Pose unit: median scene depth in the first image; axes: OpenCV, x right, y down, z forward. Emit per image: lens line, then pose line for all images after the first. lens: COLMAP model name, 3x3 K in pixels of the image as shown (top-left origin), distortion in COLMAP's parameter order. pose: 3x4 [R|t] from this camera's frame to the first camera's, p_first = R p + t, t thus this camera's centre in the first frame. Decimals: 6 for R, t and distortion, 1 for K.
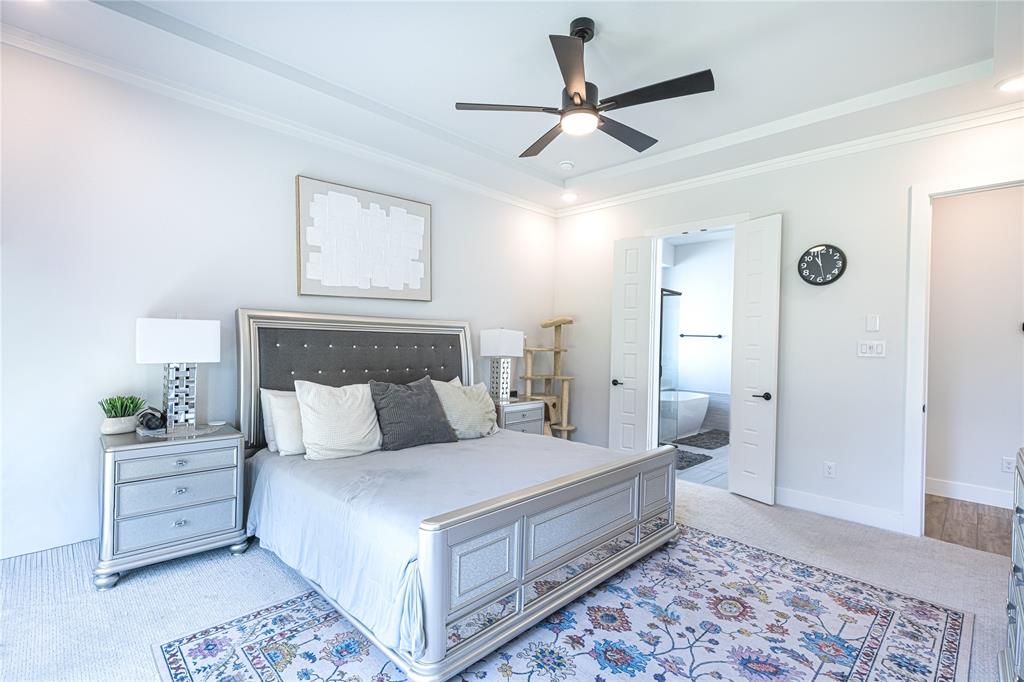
lens RADIAL K [[468.2, 0, 503.0], [0, 468.2, 344.5], [0, 0, 1]] dist [0.004063, -0.000864]
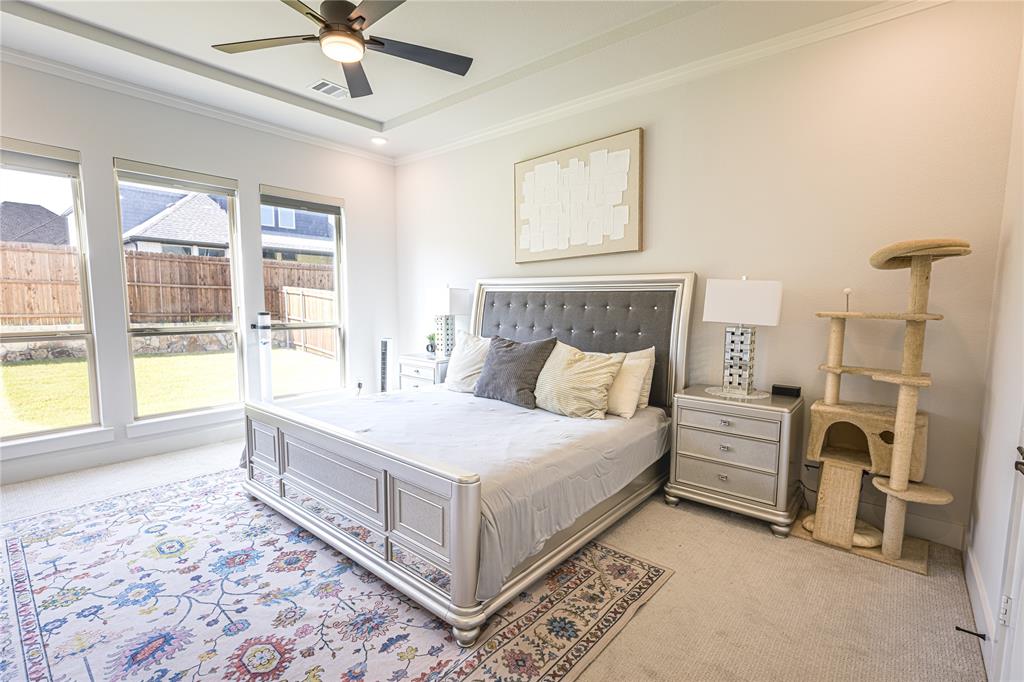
lens RADIAL K [[468.2, 0, 502.8], [0, 468.2, 346.5], [0, 0, 1]] dist [0.004063, -0.000864]
pose [[0.082191, 0.077838, -0.993572, 1.158819], [-0.015348, 0.996926, 0.076831, 0.024565], [0.996498, 0.008935, 0.083133, 1.269263]]
